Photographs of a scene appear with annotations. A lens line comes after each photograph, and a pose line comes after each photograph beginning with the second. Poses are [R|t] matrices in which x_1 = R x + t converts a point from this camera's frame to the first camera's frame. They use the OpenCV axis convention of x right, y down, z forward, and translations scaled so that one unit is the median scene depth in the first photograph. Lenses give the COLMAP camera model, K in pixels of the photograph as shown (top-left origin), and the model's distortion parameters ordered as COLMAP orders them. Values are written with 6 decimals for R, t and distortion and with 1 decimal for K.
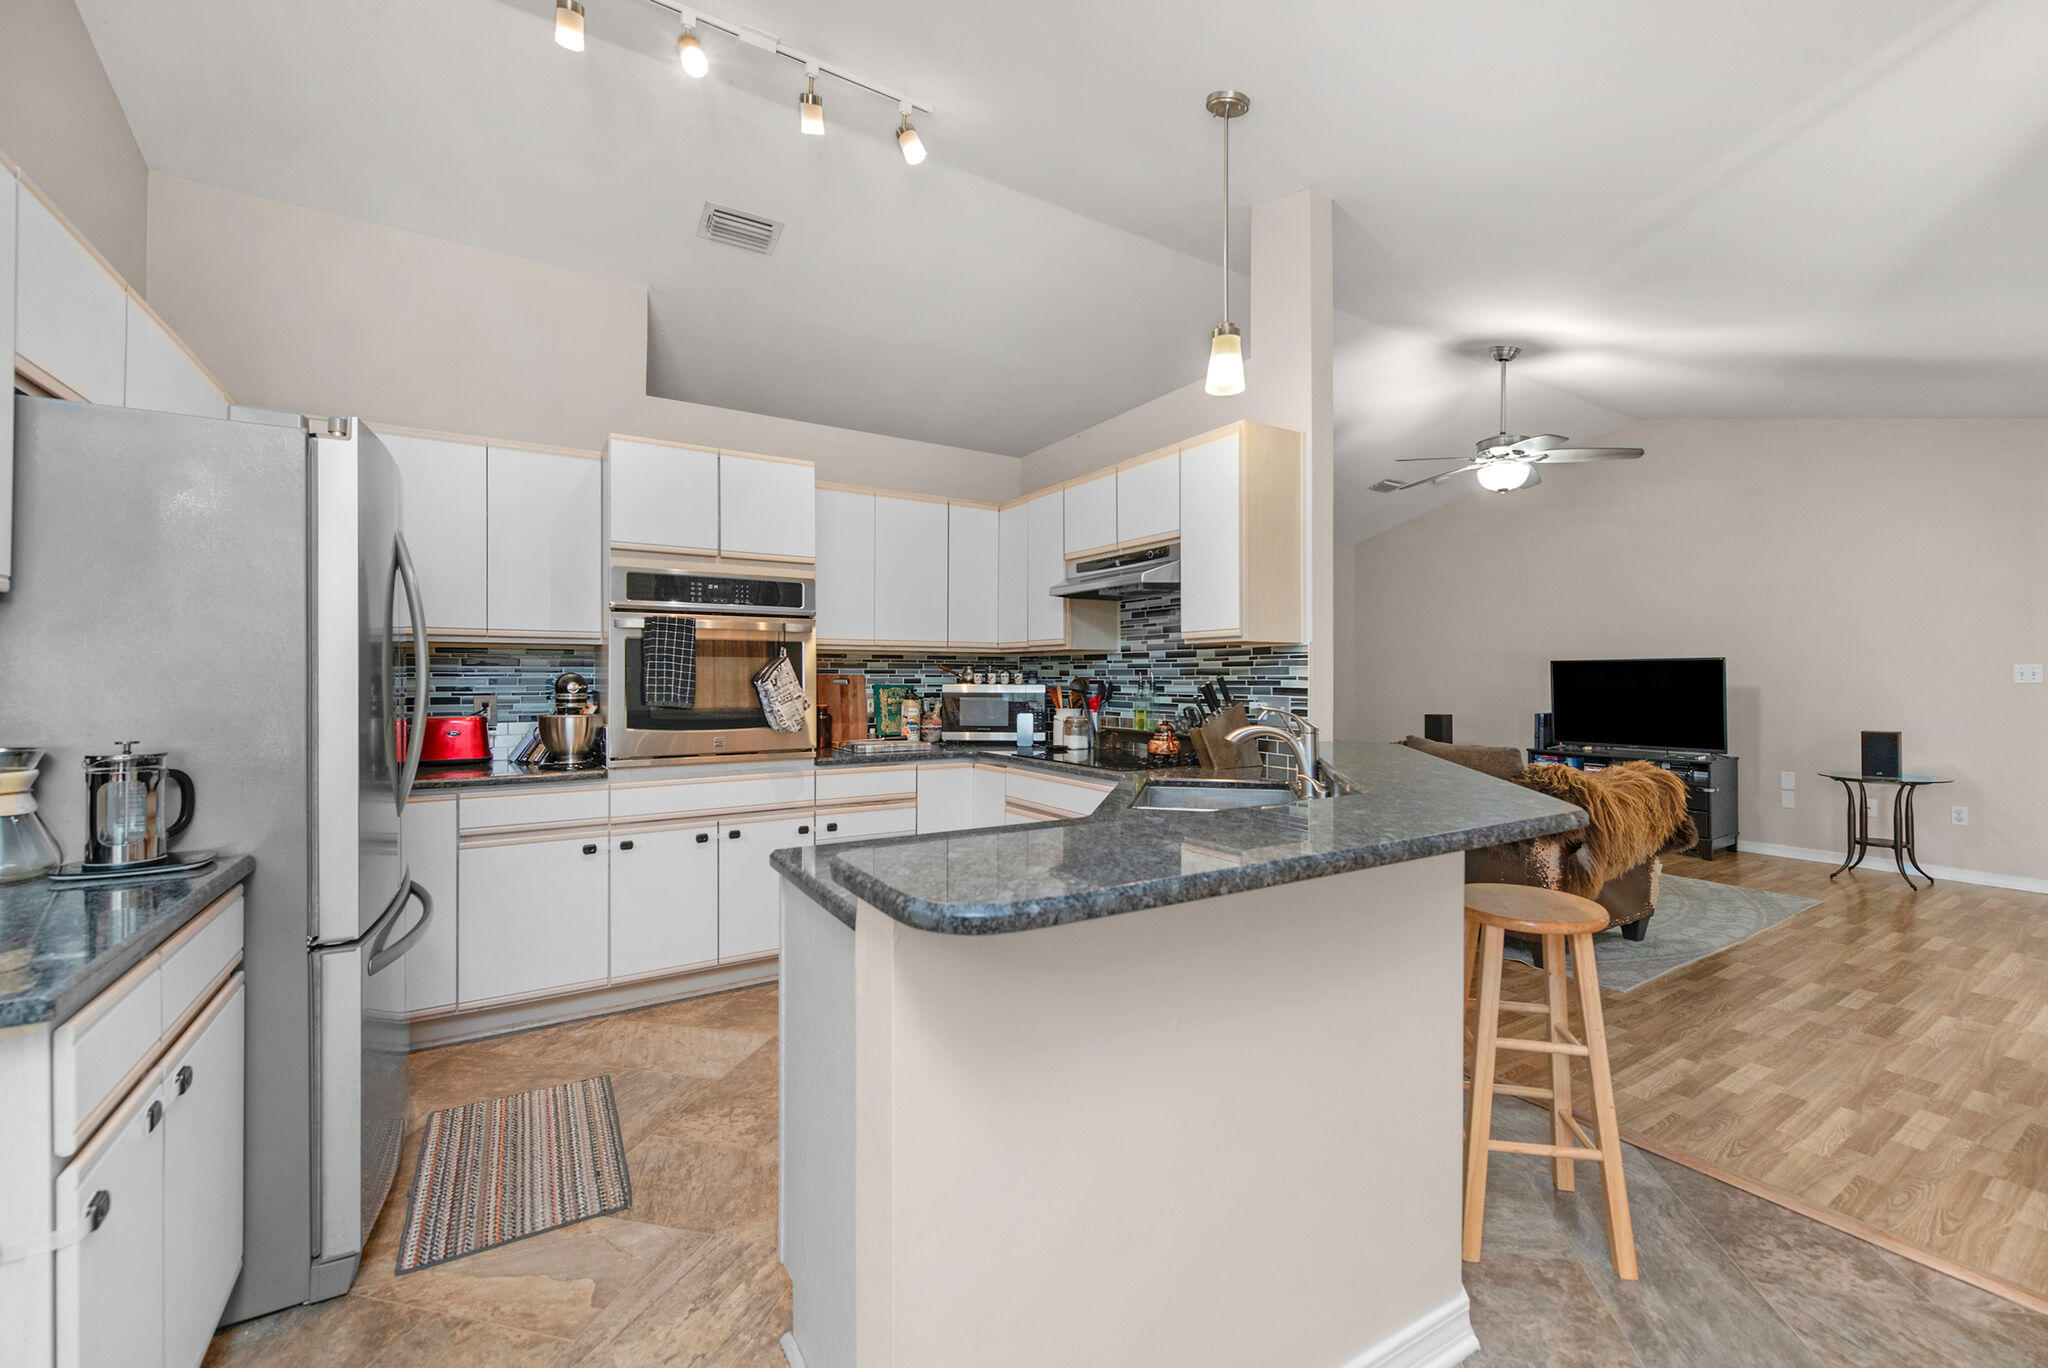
lens RADIAL K [[823.8, 0, 1038.0], [0, 823.8, 674.7], [0, 0, 1]] dist [-0.016699, -0.000315]
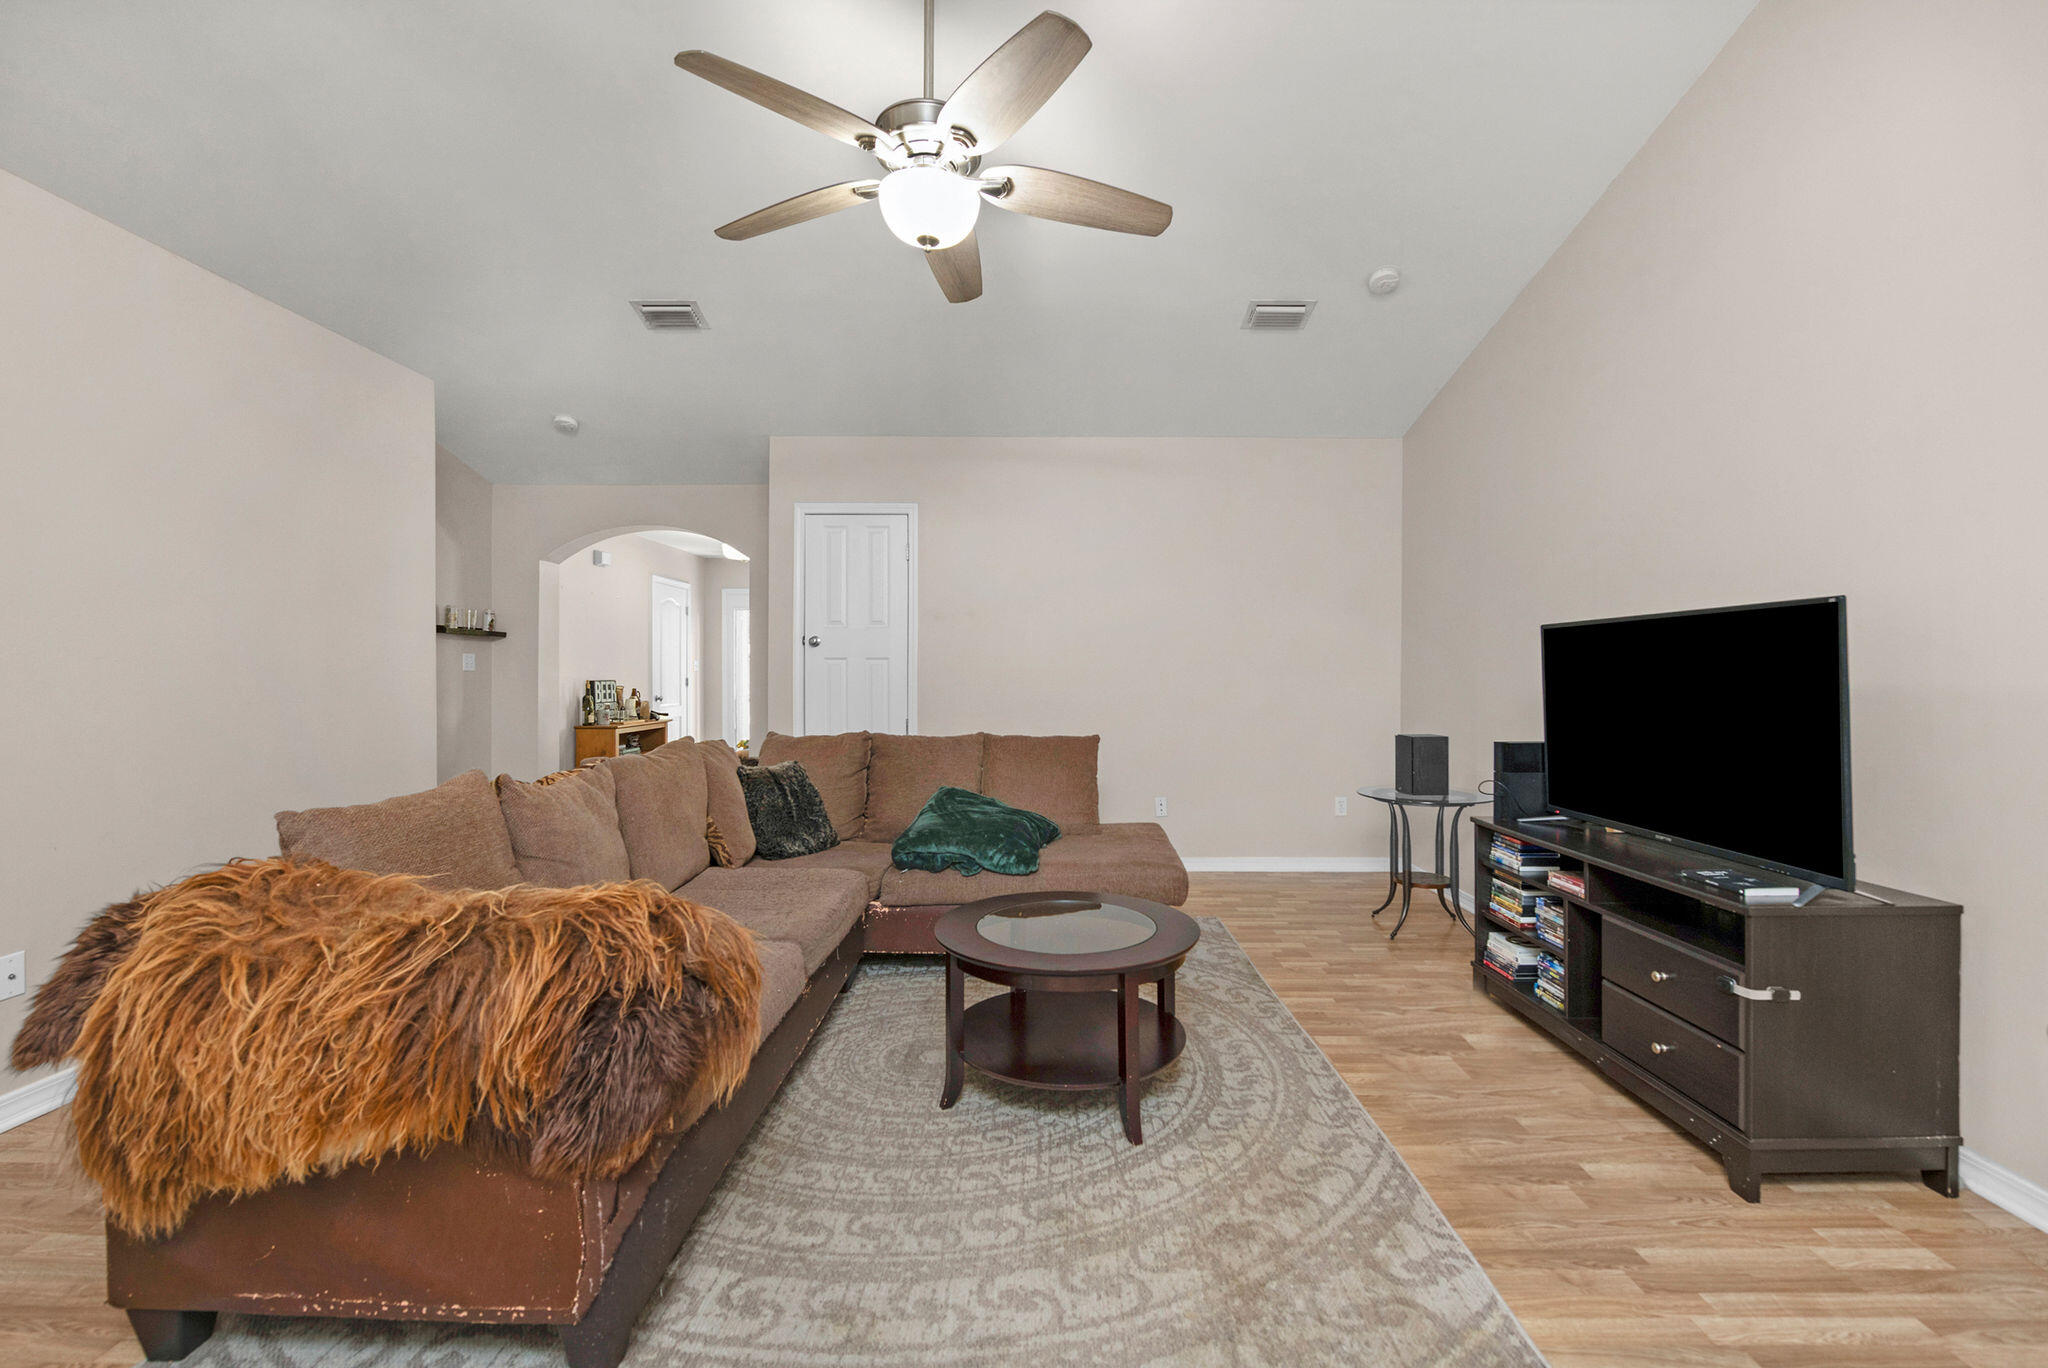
lens RADIAL K [[824.8, 0, 1031.3], [0, 824.8, 691.6], [0, 0, 1]] dist [0.002257, 0.000180]
pose [[0.853937, 0.013427, -0.520203, 1.120278], [-0.002537, 0.999763, 0.021641, 0.016753], [0.520370, -0.017160, 0.853768, 0.818660]]
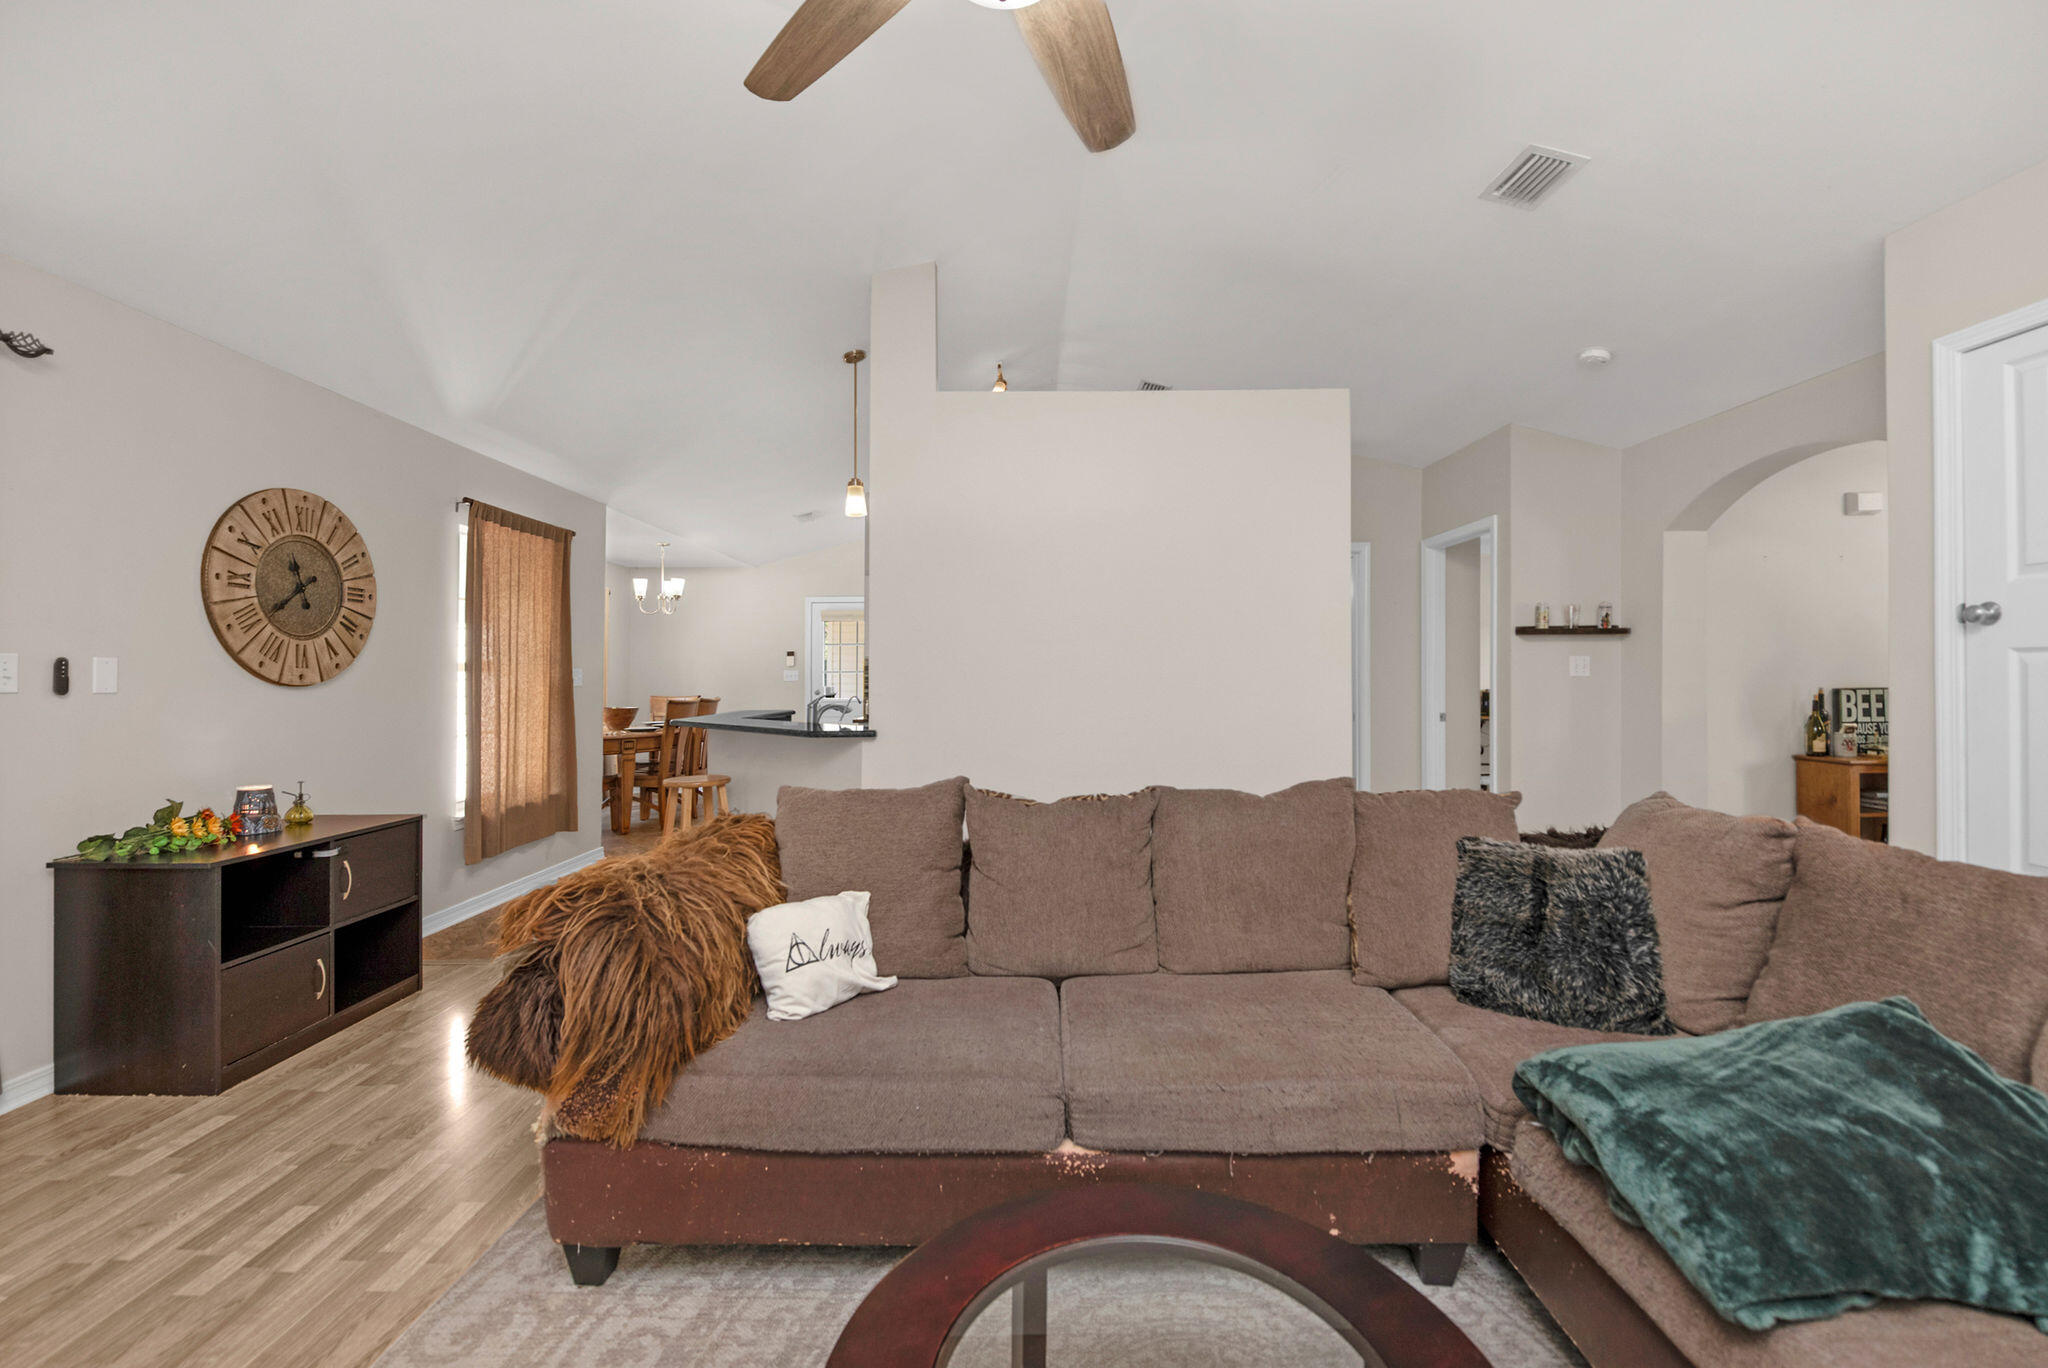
lens RADIAL K [[842.4, 0, 1030.3], [0, 842.4, 673.7], [0, 0, 1]] dist [-0.007413, -0.000168]
pose [[-0.539913, 0.001680, -0.841719, 1.017836], [0.009642, 0.999945, -0.004189, 0.006226], [0.841665, -0.010378, -0.539900, 1.514890]]
